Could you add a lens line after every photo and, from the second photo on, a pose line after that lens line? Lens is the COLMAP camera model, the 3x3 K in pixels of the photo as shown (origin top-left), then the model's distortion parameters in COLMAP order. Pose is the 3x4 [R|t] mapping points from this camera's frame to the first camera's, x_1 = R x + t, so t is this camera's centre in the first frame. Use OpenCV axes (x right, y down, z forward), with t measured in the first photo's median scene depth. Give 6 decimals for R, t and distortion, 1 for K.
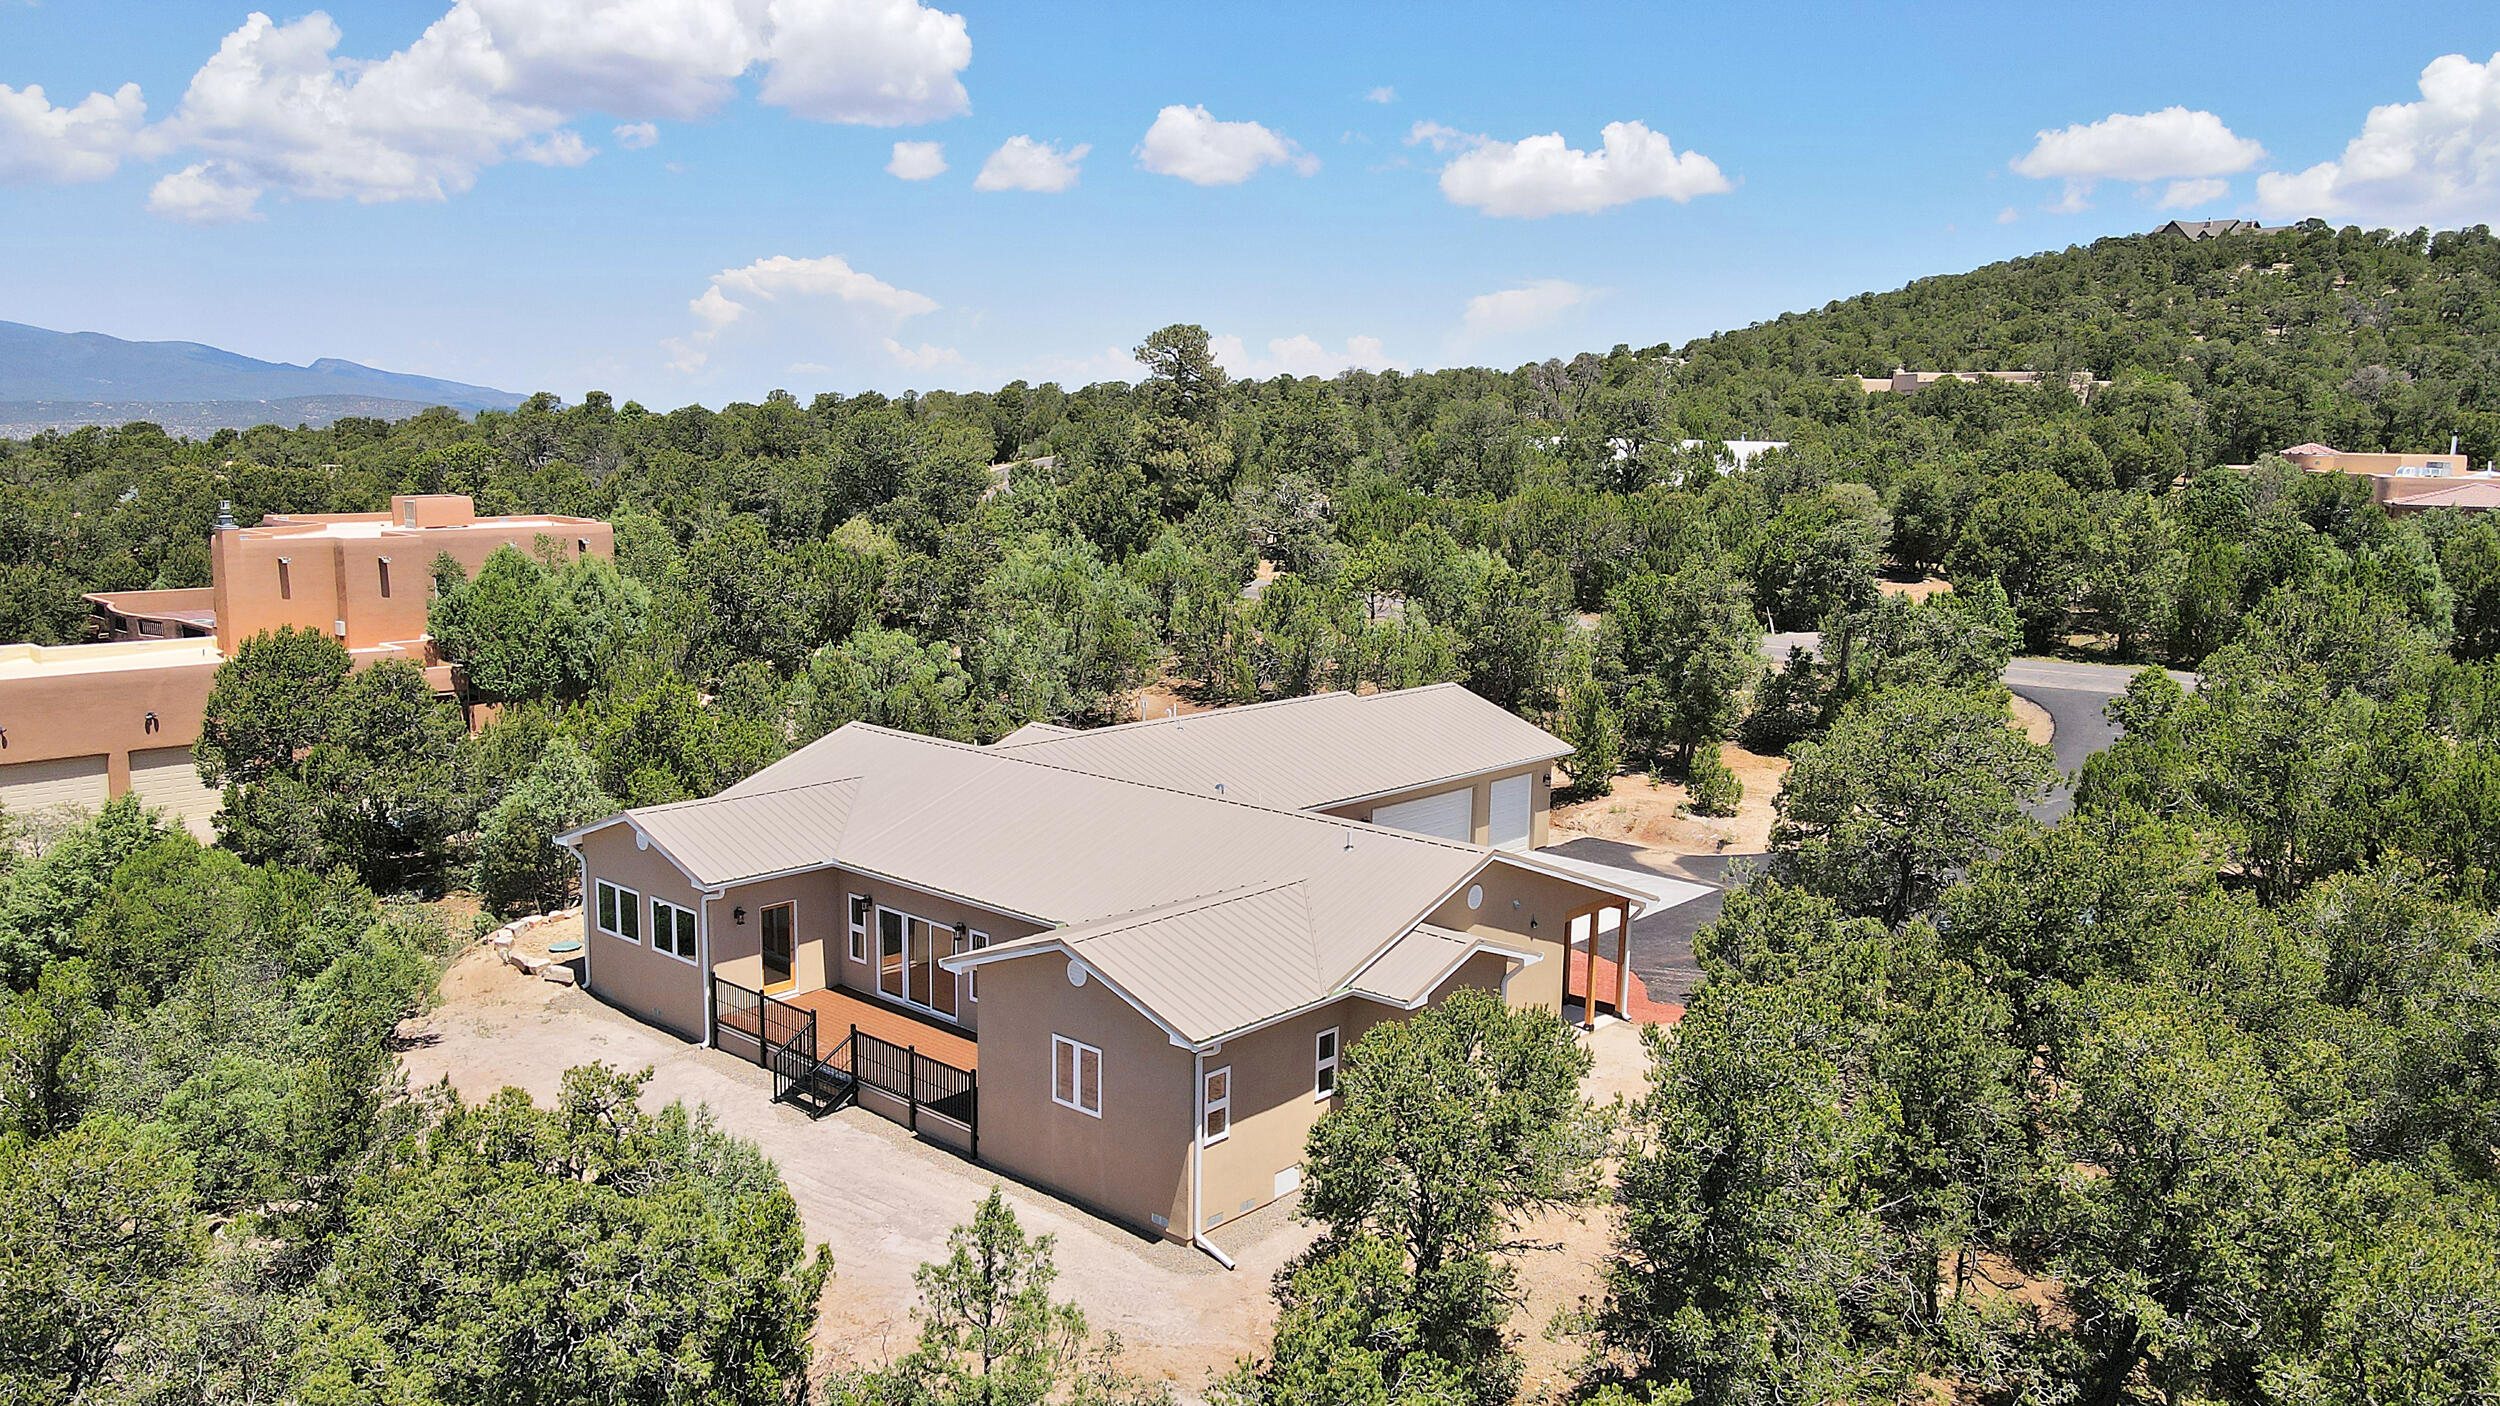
lens RADIAL K [[1864.3, 0, 1242.5], [0, 1864.3, 708.7], [0, 0, 1]] dist [-0.010478, 0.072710]
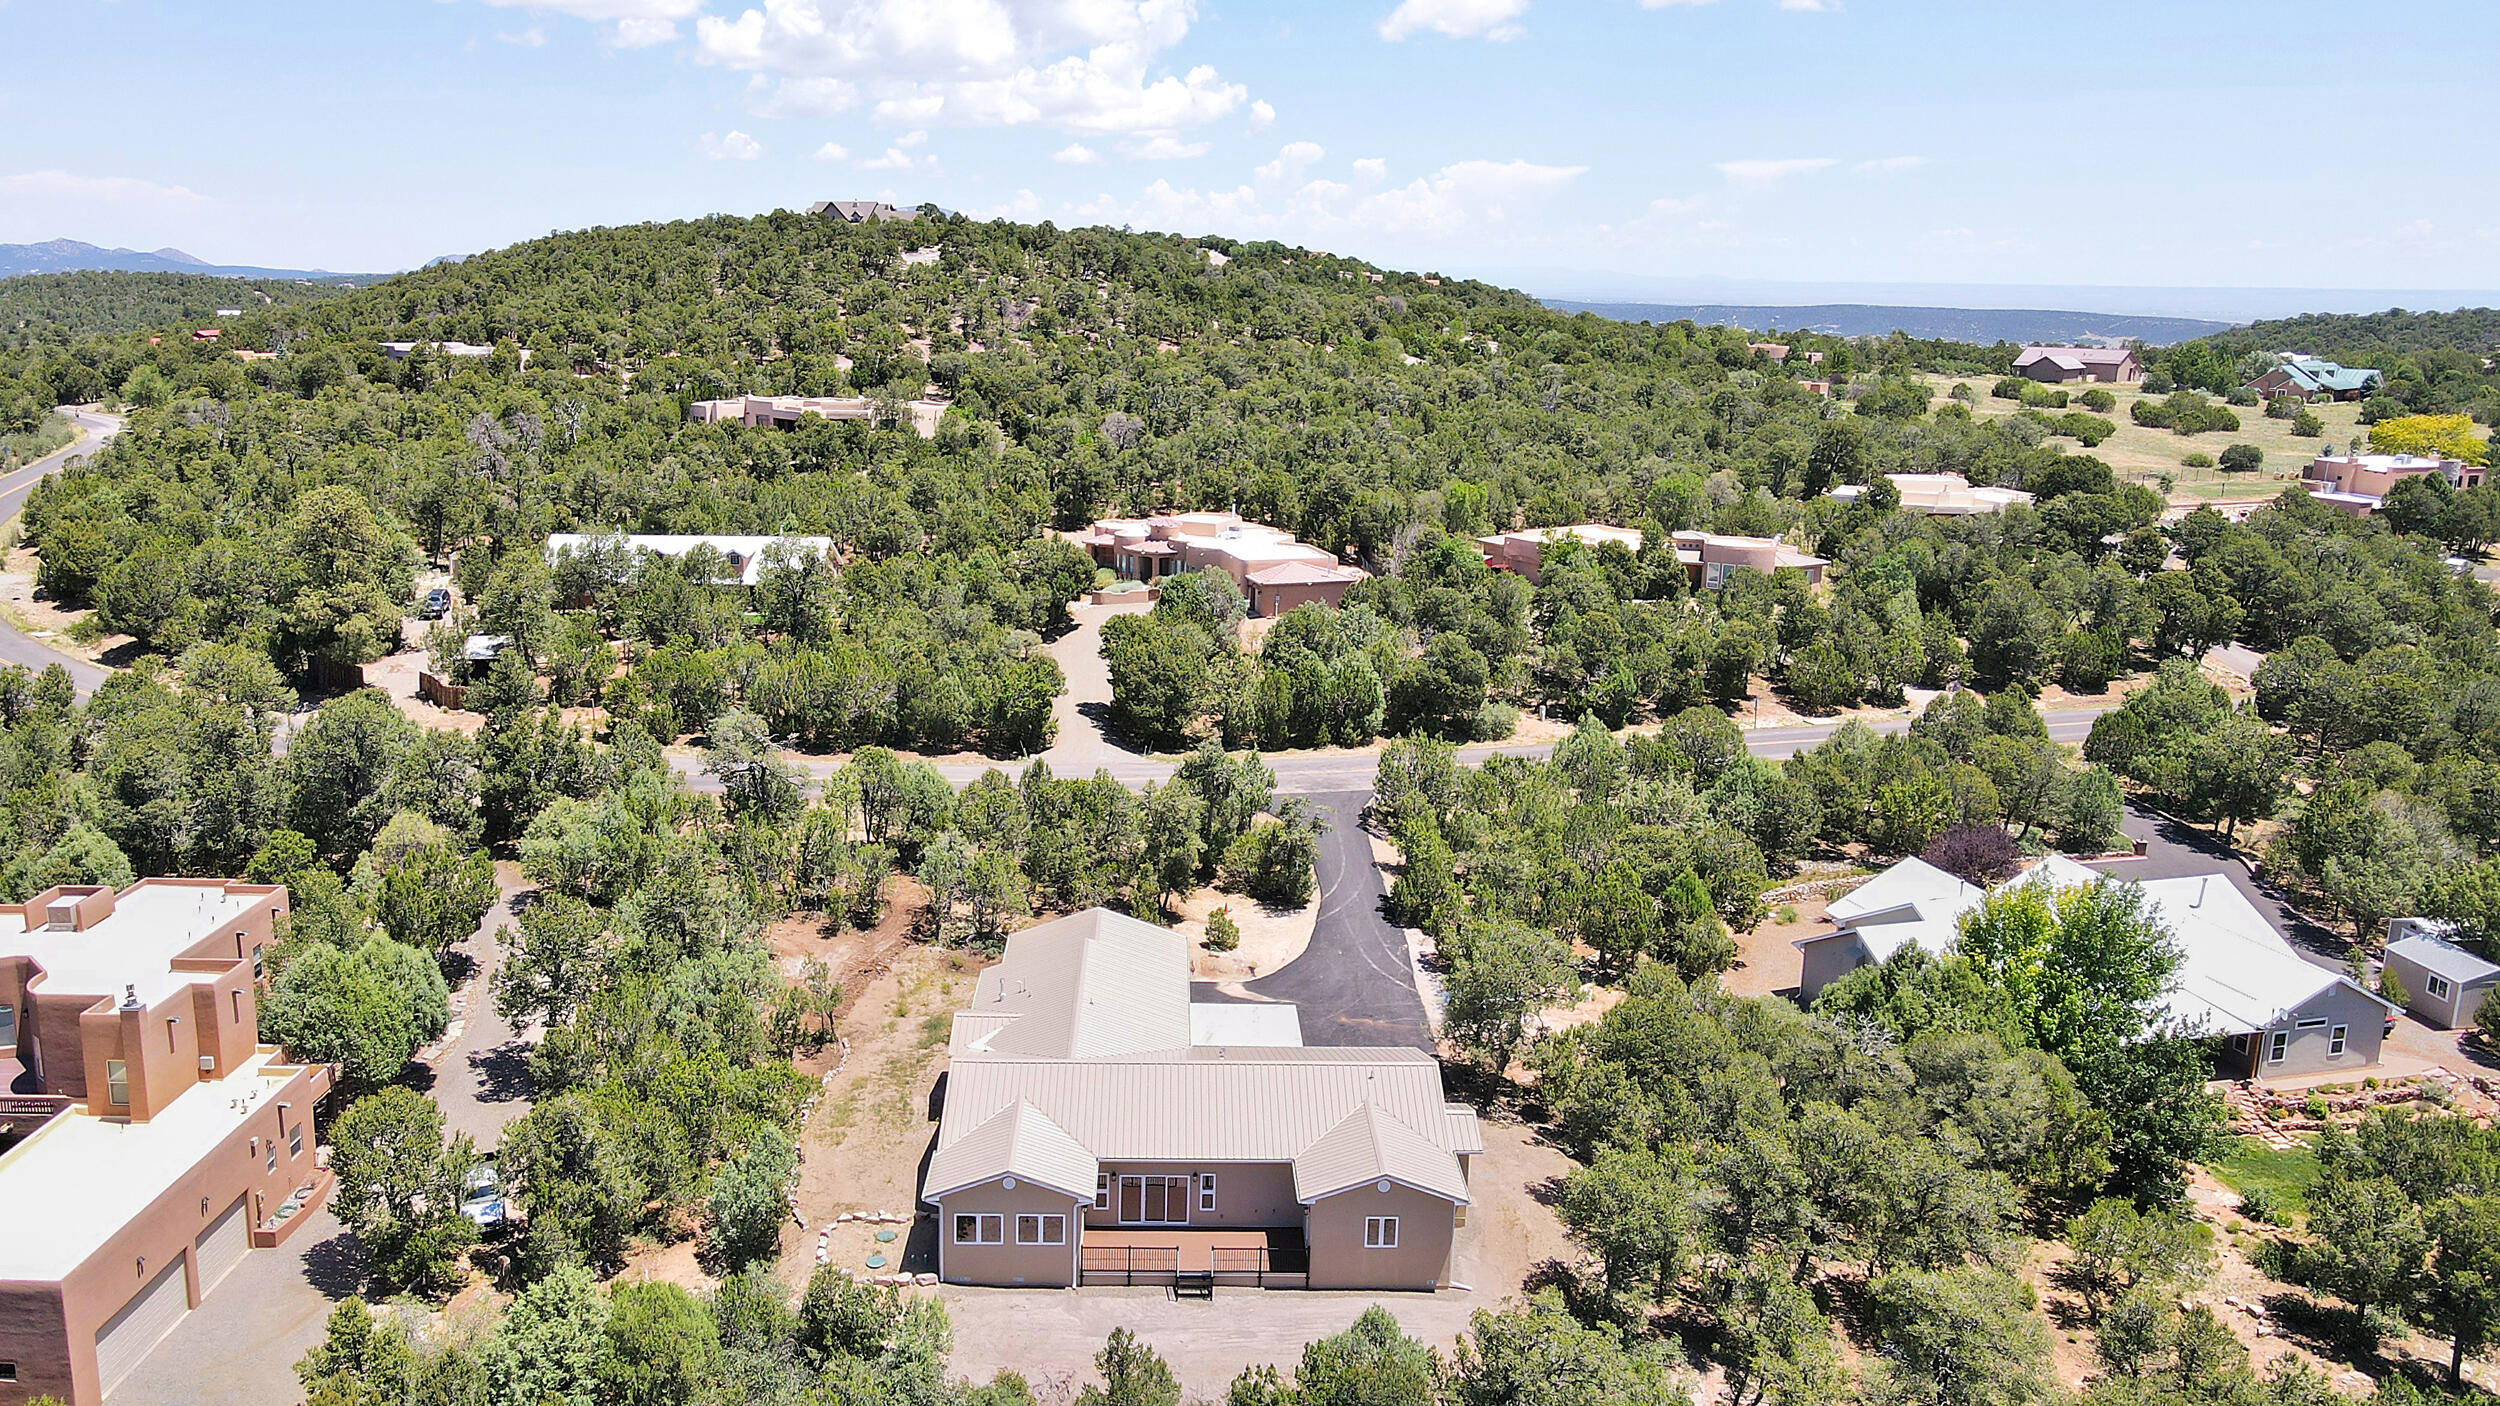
lens RADIAL K [[1779.6, 0, 1203.8], [0, 1779.6, 704.7], [0, 0, 1]] dist [0.015687, 0.006448]
pose [[0.720425, -0.137471, 0.679772, -0.390900], [0.087590, 0.990345, 0.107450, -0.162829], [-0.687980, -0.017869, 0.725510, -0.086276]]
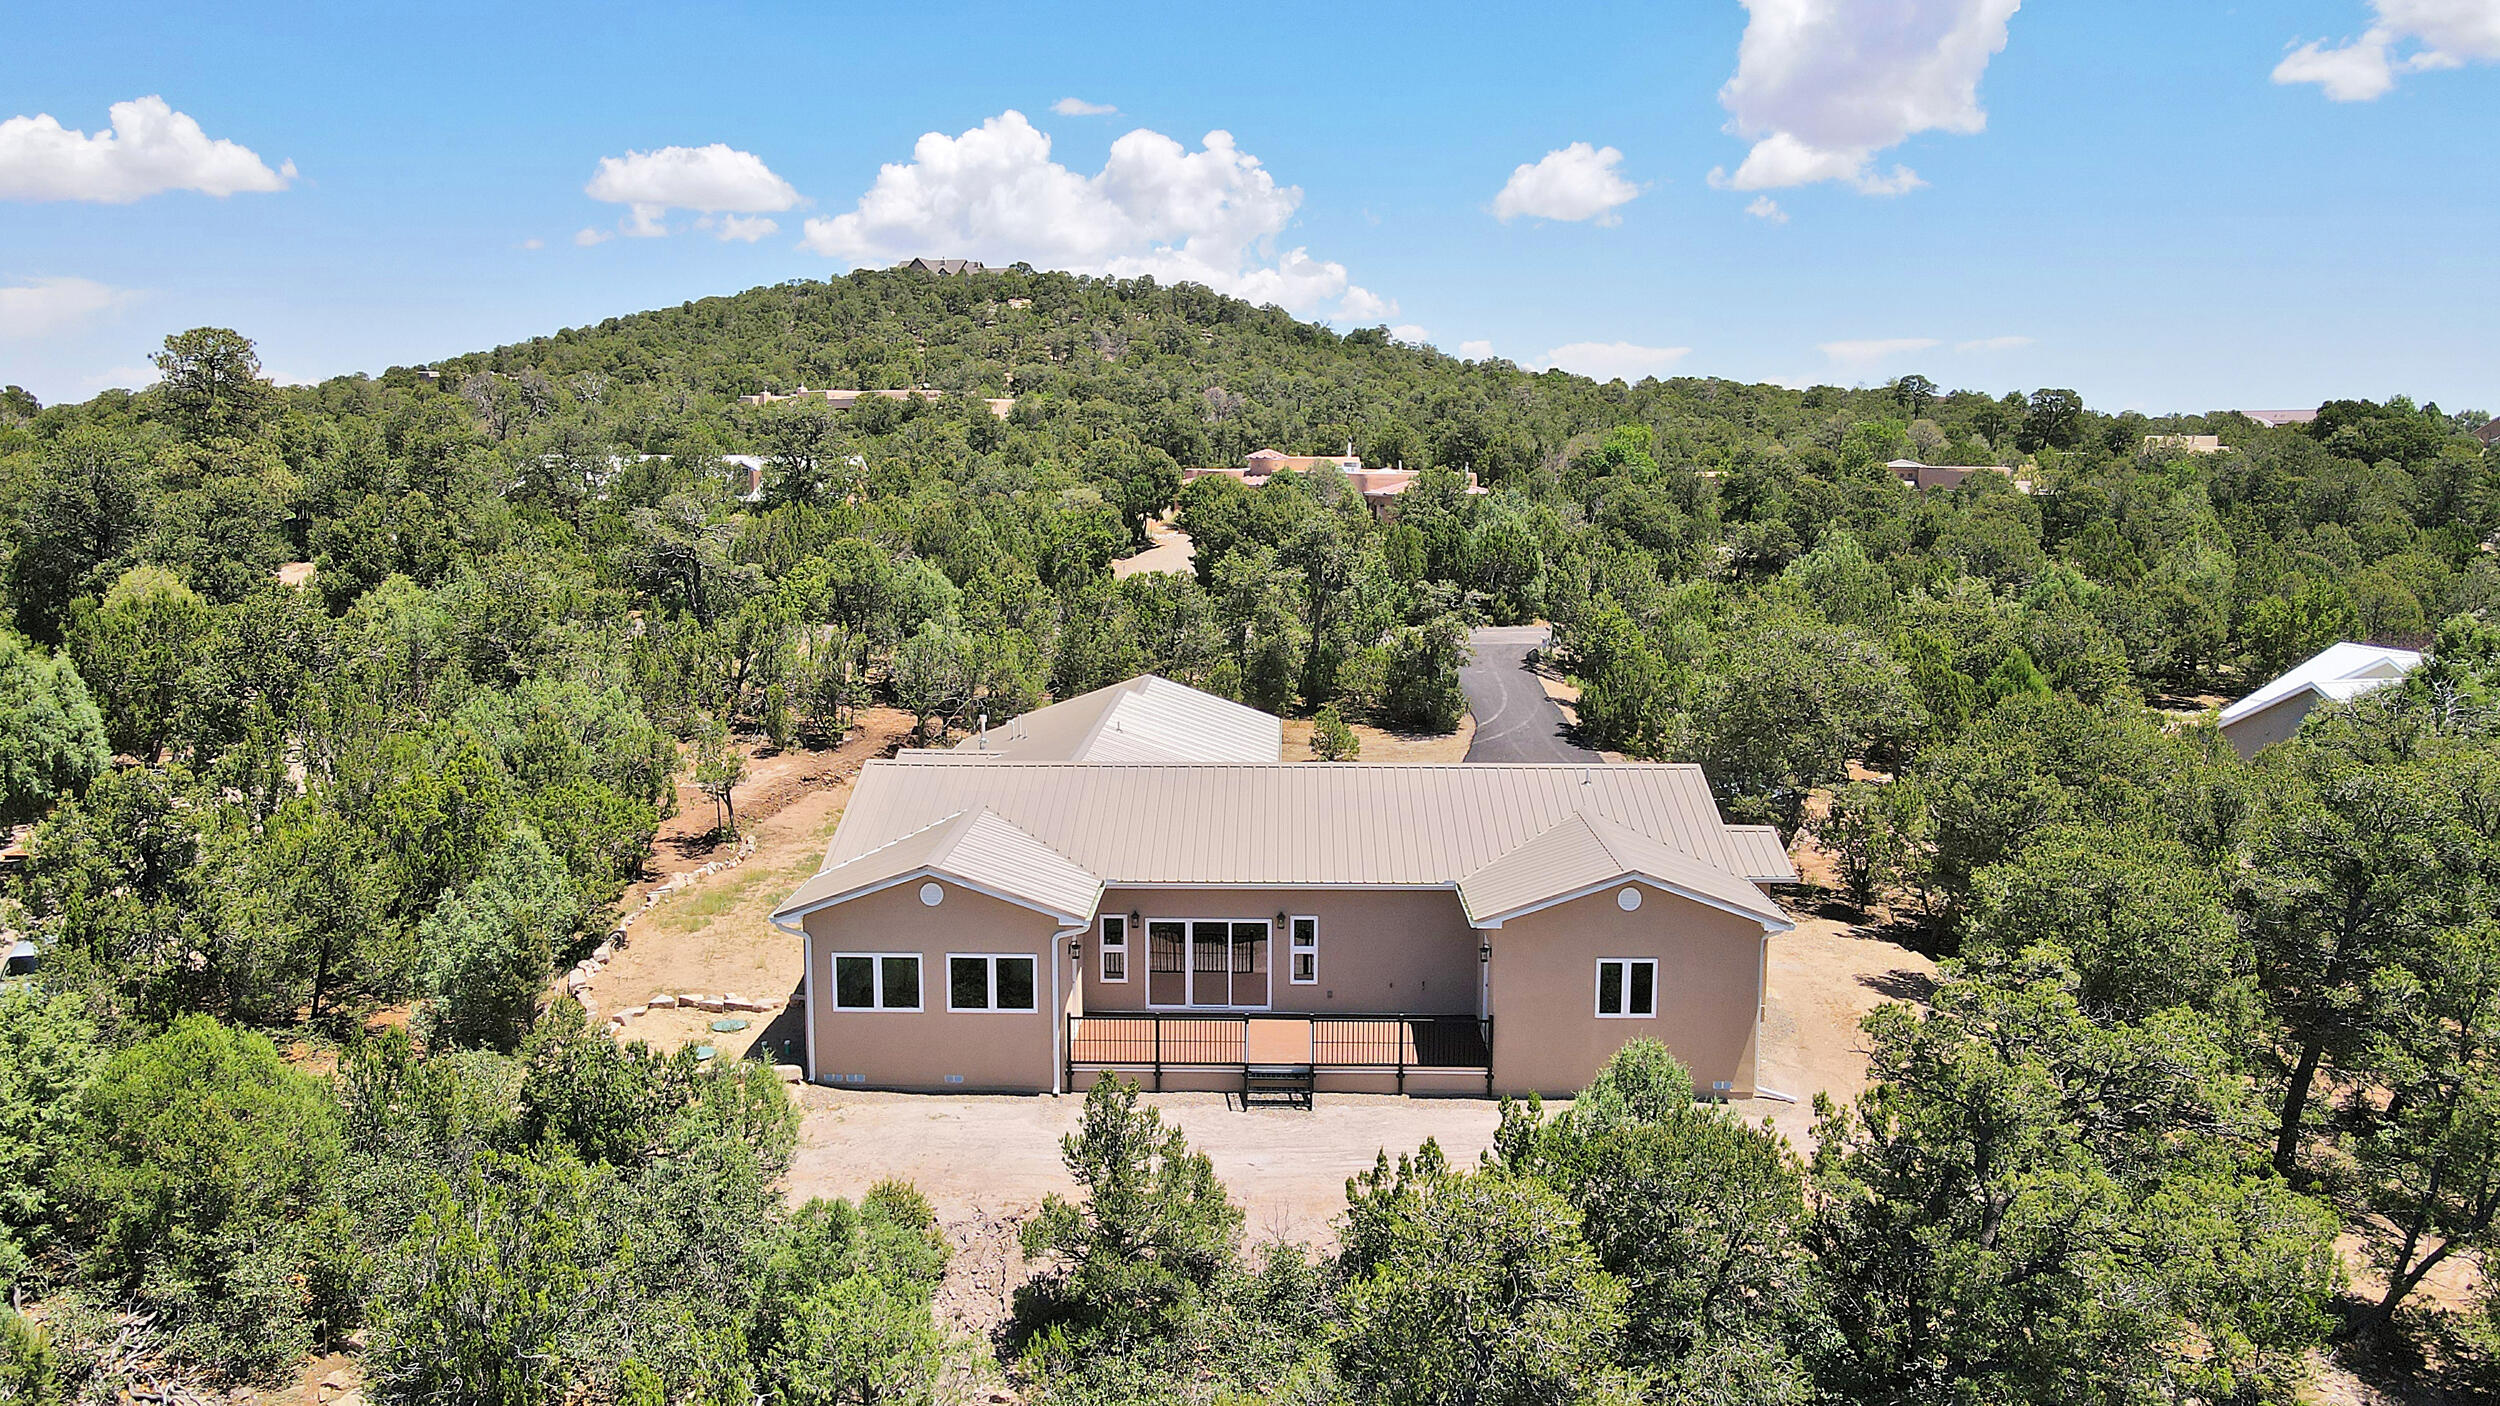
lens RADIAL K [[1864.3, 0, 1242.5], [0, 1864.3, 708.7], [0, 0, 1]] dist [-0.010478, 0.072710]
pose [[0.748649, -0.104117, 0.654740, -0.253358], [0.109825, 0.993423, 0.032396, -0.009928], [-0.653807, 0.047654, 0.755159, 0.068619]]
